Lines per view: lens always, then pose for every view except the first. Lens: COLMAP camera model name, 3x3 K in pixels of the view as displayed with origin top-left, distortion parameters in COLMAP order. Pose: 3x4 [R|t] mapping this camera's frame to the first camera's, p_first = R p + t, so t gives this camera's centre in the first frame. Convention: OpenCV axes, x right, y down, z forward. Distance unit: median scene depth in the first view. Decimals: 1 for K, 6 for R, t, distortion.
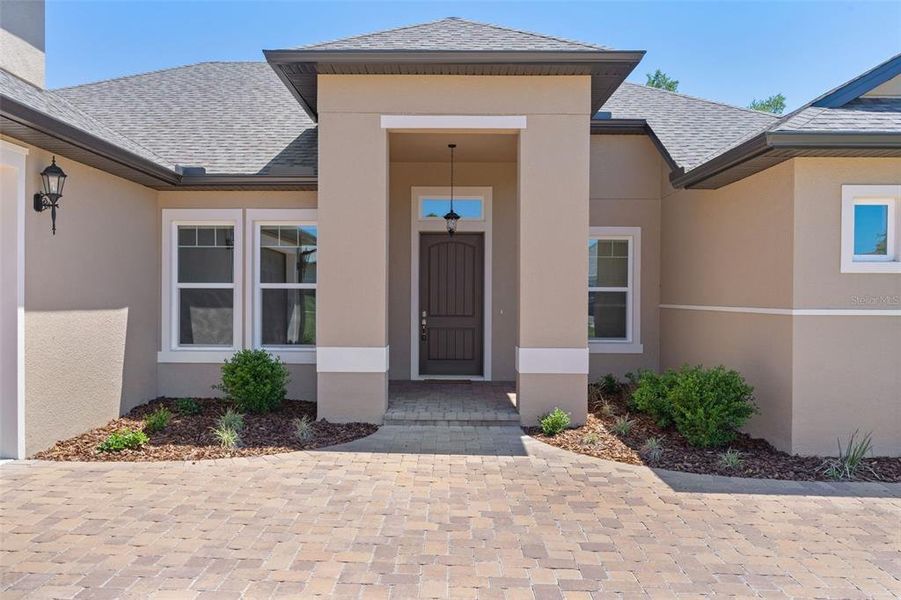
lens RADIAL K [[714.8, 0, 442.4], [0, 714.8, 301.8], [0, 0, 1]] dist [-0.002876, -0.007230]
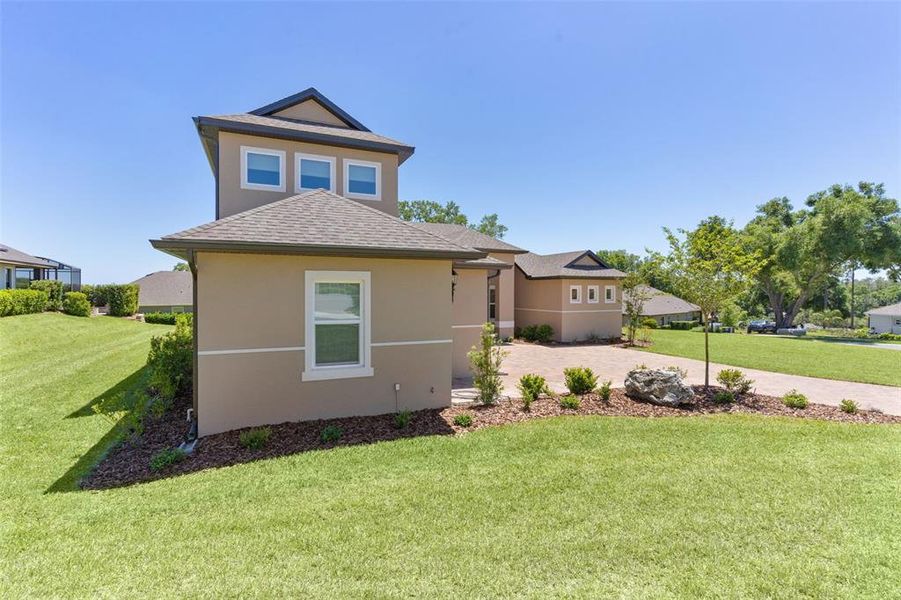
lens RADIAL K [[433.2, 0, 449.8], [0, 433.2, 297.2], [0, 0, 1]] dist [0.001772, -0.000943]
pose [[0.909397, -0.008975, 0.415832, -1.087435], [0.006261, 0.999949, 0.007890, -0.087230], [-0.415882, -0.004571, 0.909407, -1.027943]]
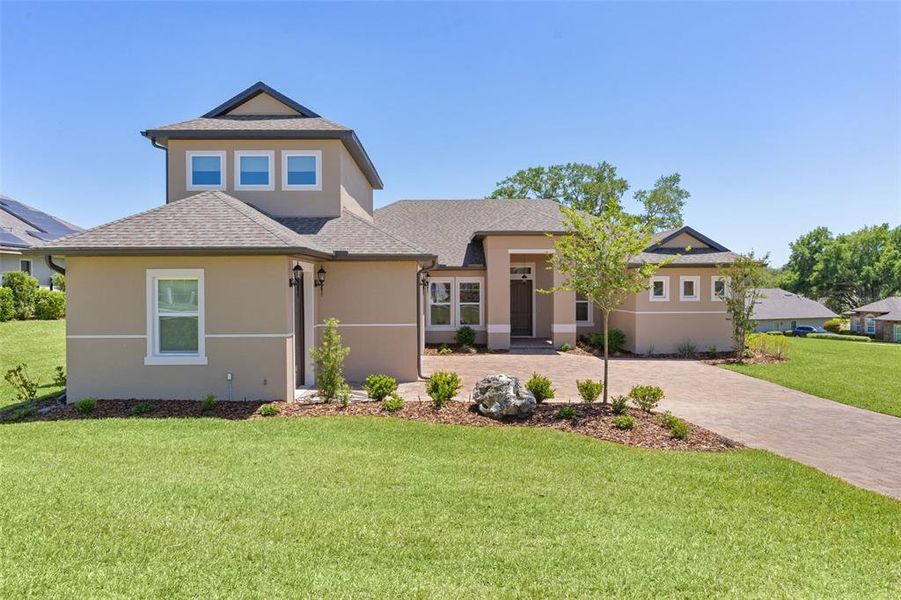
lens RADIAL K [[596.6, 0, 452.9], [0, 596.6, 295.6], [0, 0, 1]] dist [-0.003170, -0.000946]
pose [[0.999415, -0.010739, 0.032455, -0.388834], [0.010511, 0.999919, 0.007168, -0.078096], [-0.032530, -0.006823, 0.999447, -1.478860]]
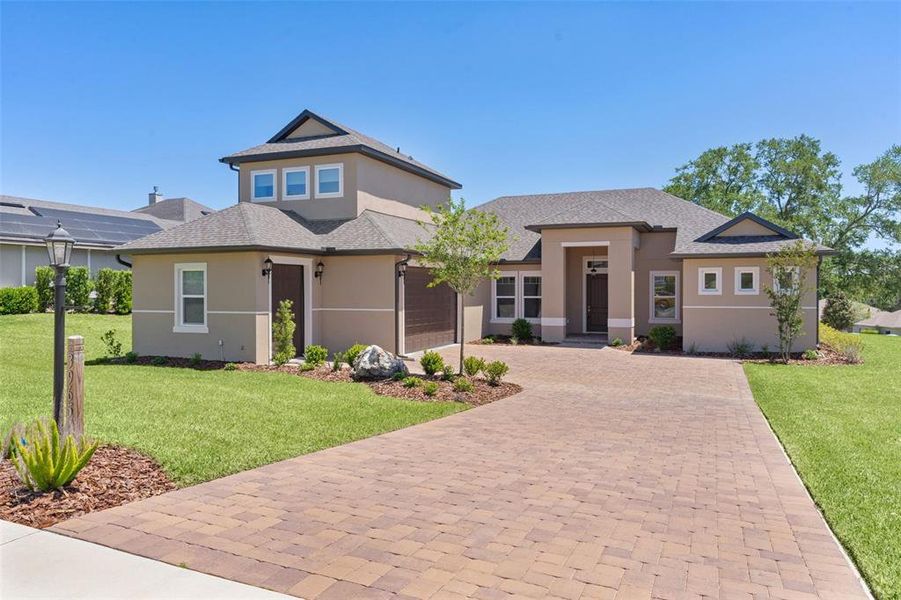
lens RADIAL K [[649.8, 0, 449.8], [0, 649.8, 296.7], [0, 0, 1]] dist [0.005560, 0.005429]
pose [[0.930657, -0.002892, -0.365881, 0.464473], [0.004052, 0.999989, 0.002402, -0.034164], [0.365870, -0.003718, 0.930659, -1.685631]]
